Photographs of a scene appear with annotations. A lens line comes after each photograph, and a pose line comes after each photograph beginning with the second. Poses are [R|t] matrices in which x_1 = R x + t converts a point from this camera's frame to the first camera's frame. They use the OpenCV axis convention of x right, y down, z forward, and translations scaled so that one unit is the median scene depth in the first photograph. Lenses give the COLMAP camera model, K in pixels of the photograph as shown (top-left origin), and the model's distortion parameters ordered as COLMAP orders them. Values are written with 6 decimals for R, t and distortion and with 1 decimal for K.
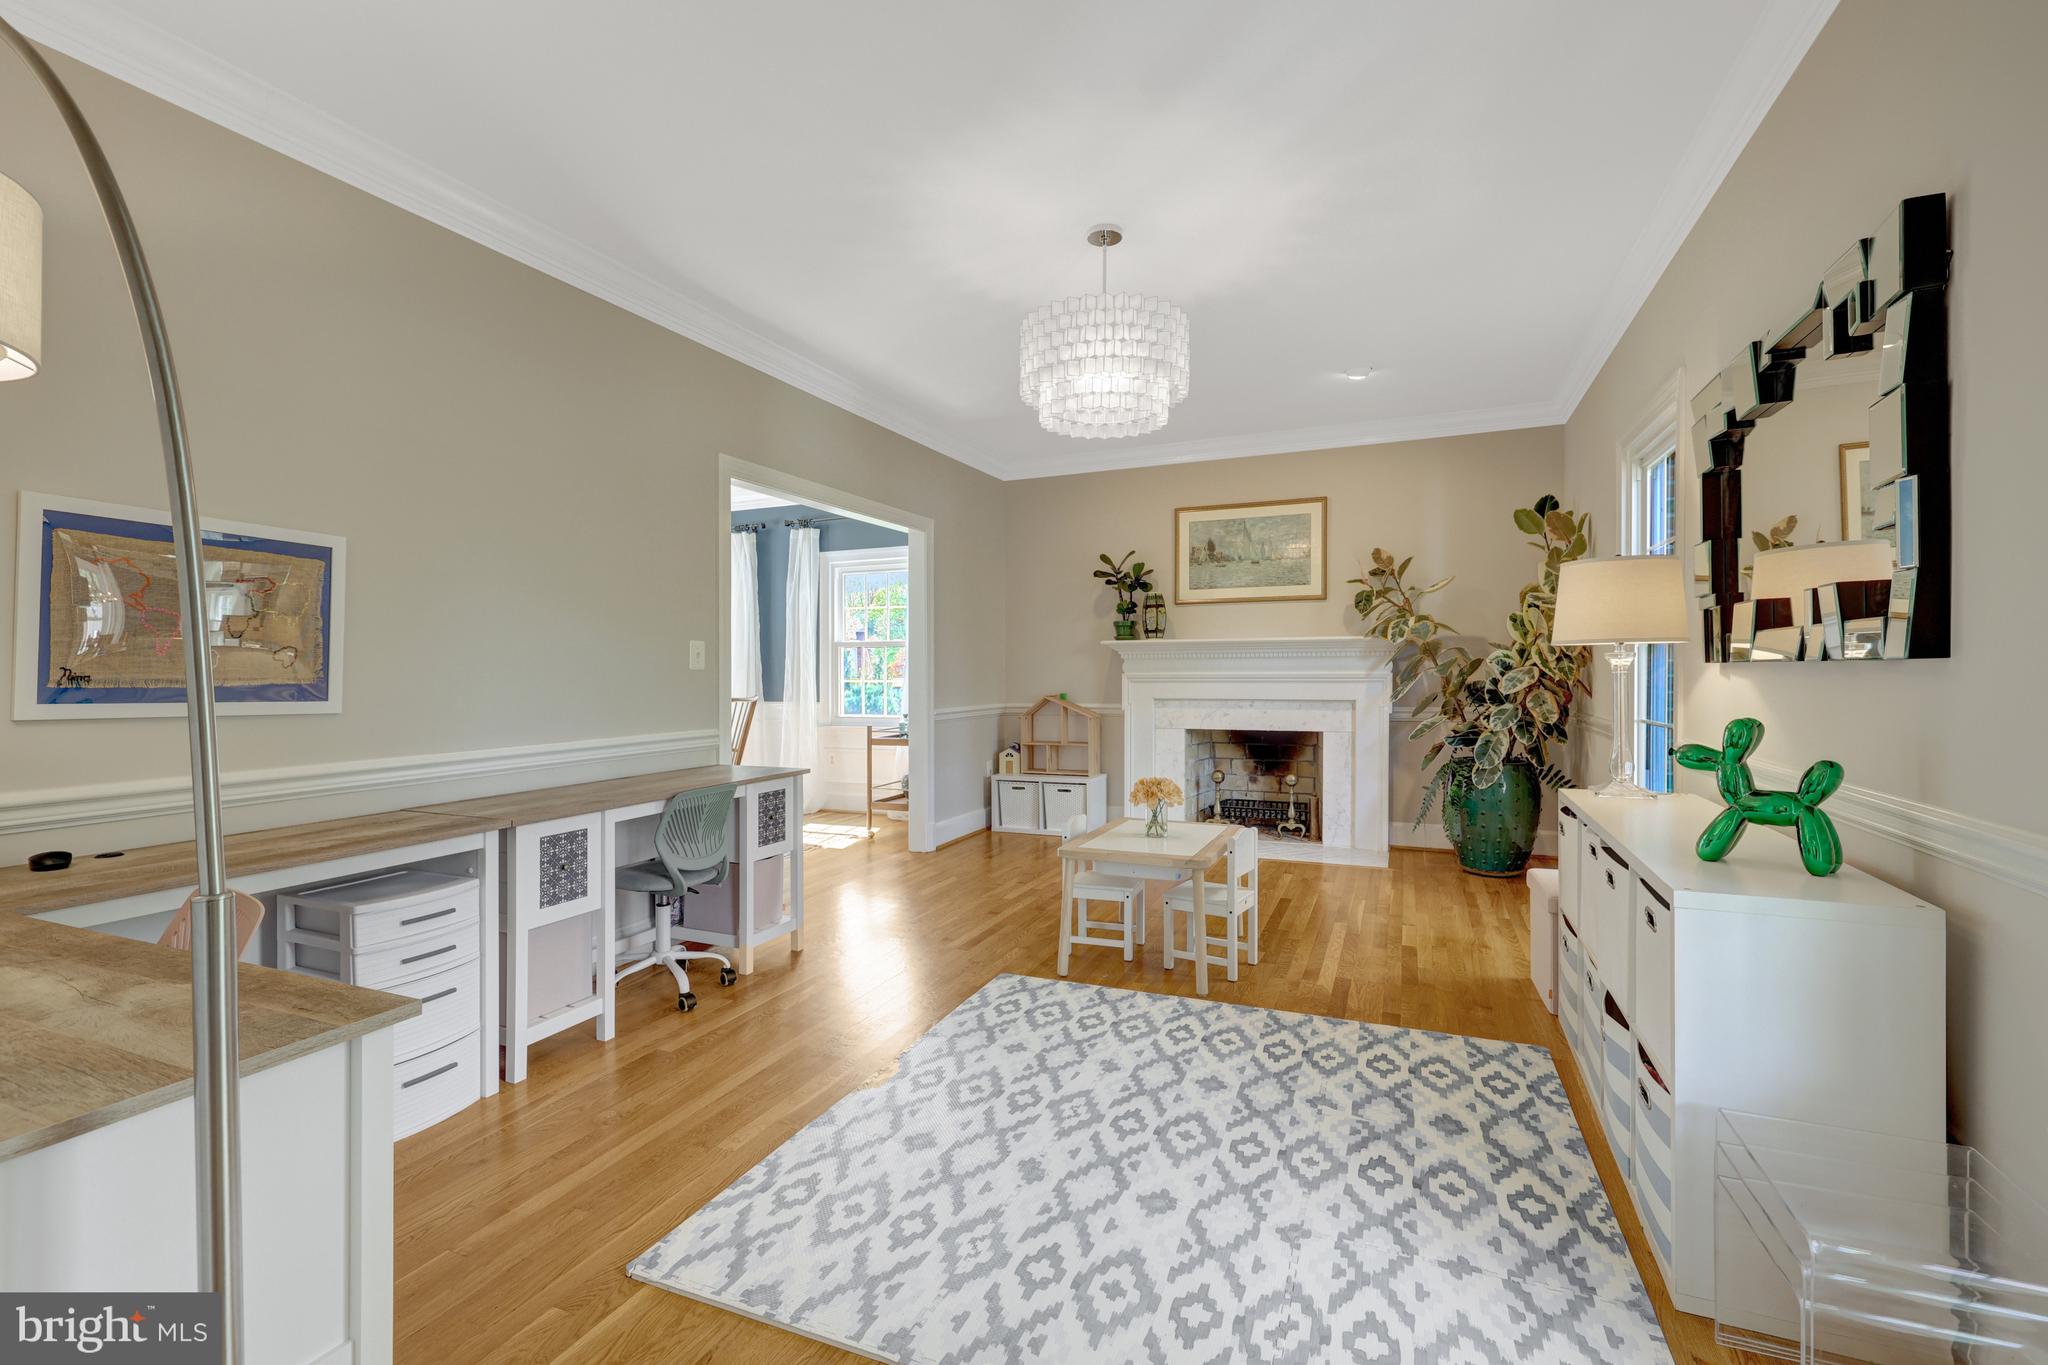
lens RADIAL K [[883.2, 0, 1023.5], [0, 883.2, 698.3], [0, 0, 1]] dist [0.000368, -0.000237]
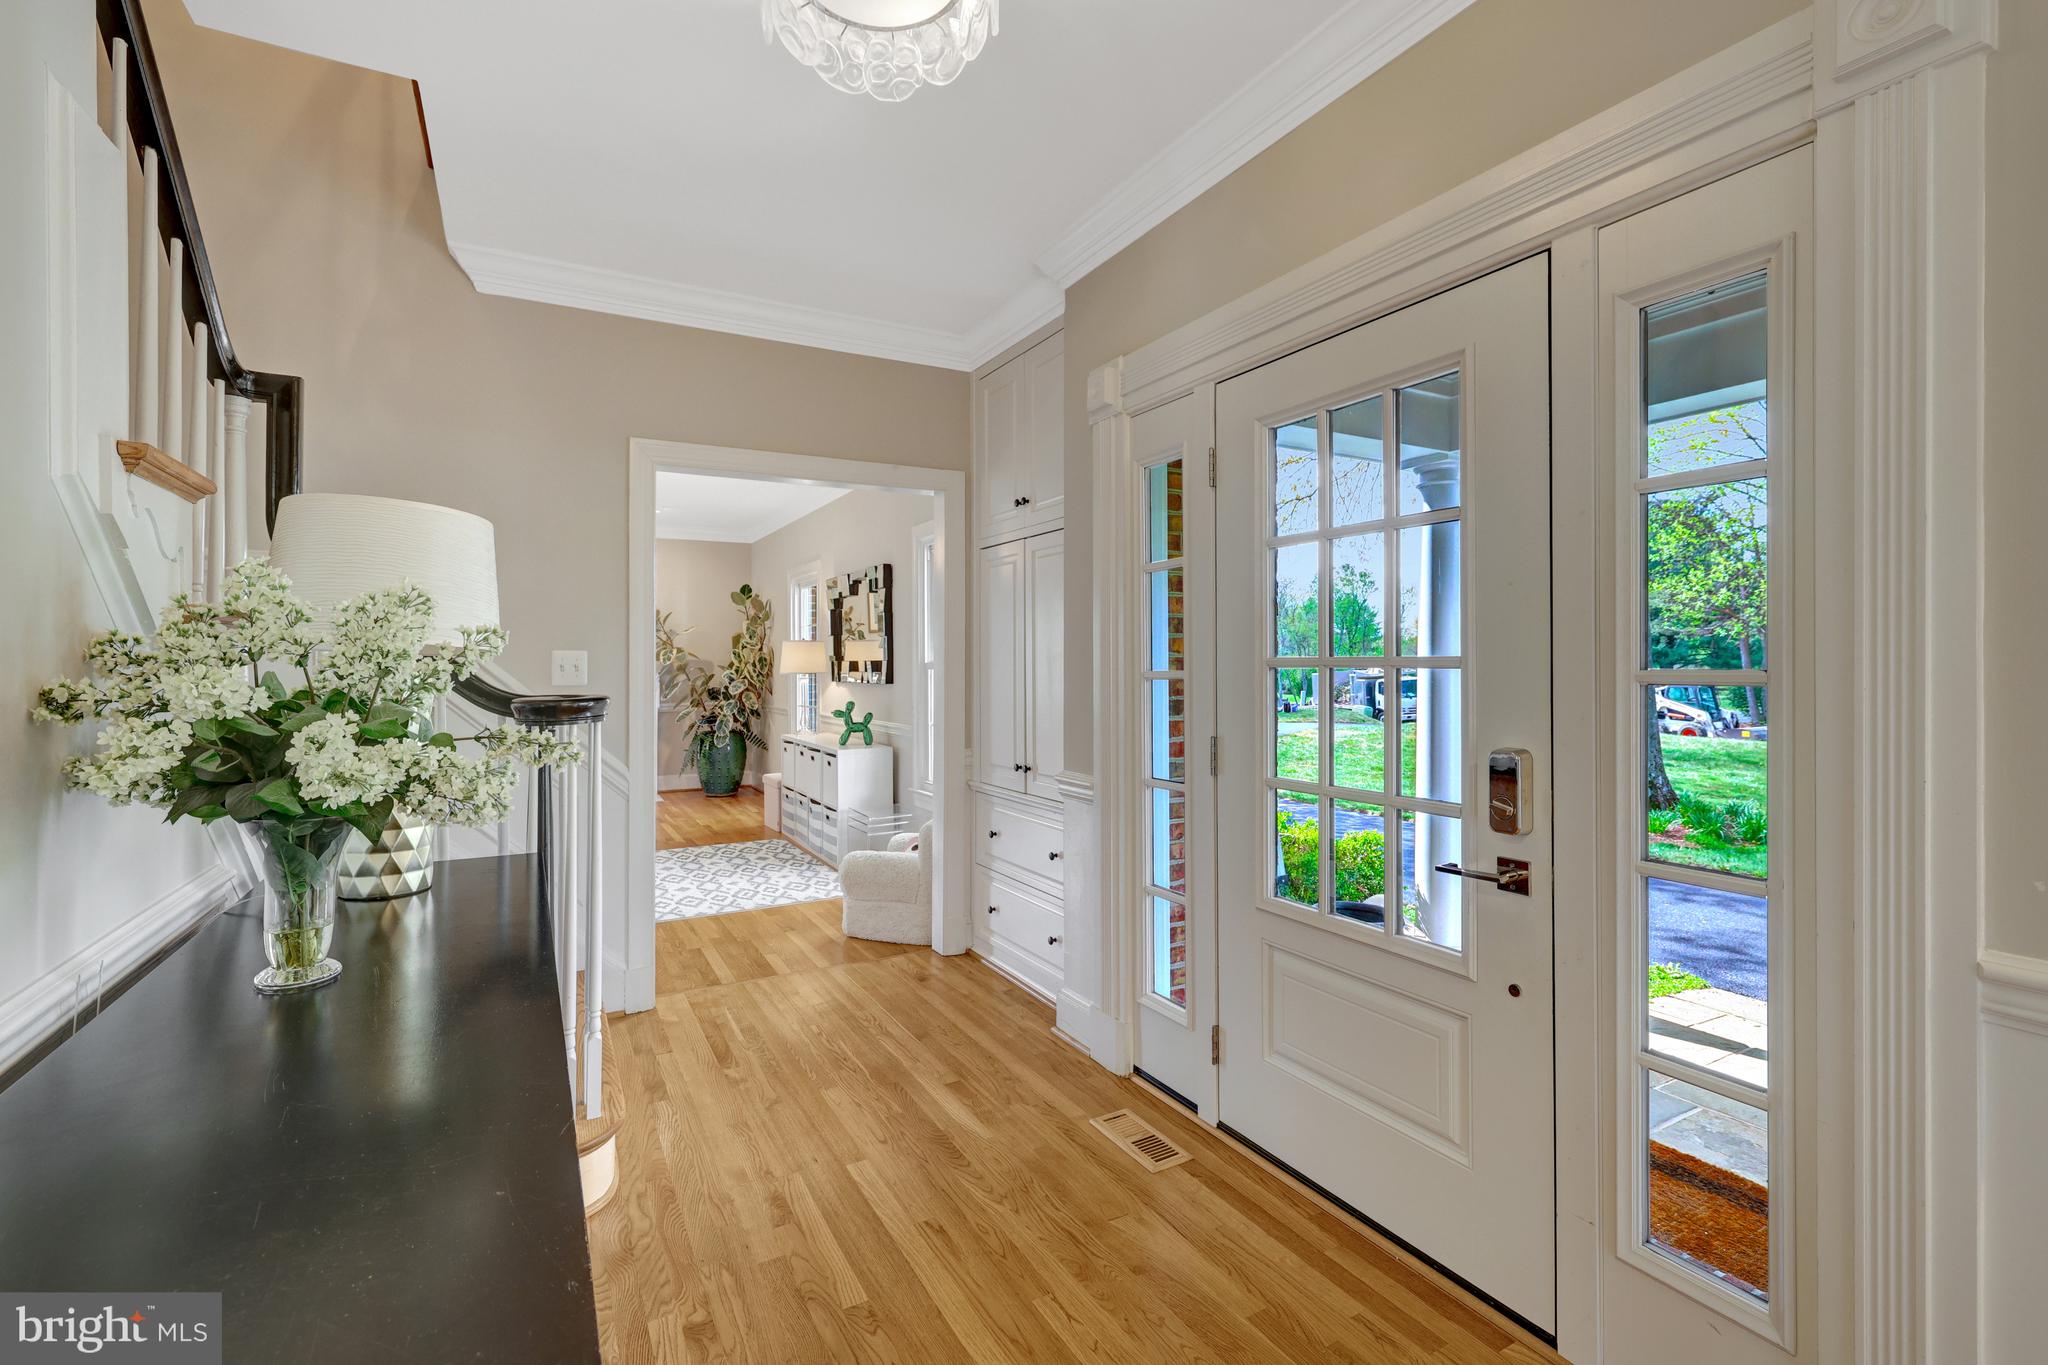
lens RADIAL K [[902.4, 0, 1026.1], [0, 902.4, 670.8], [0, 0, 1]] dist [0.004623, -0.000136]
pose [[0.598663, 0.010299, 0.800935, -0.464384], [0.014742, 0.999606, -0.023873, -0.000006], [-0.800866, 0.026099, 0.598275, -0.481074]]
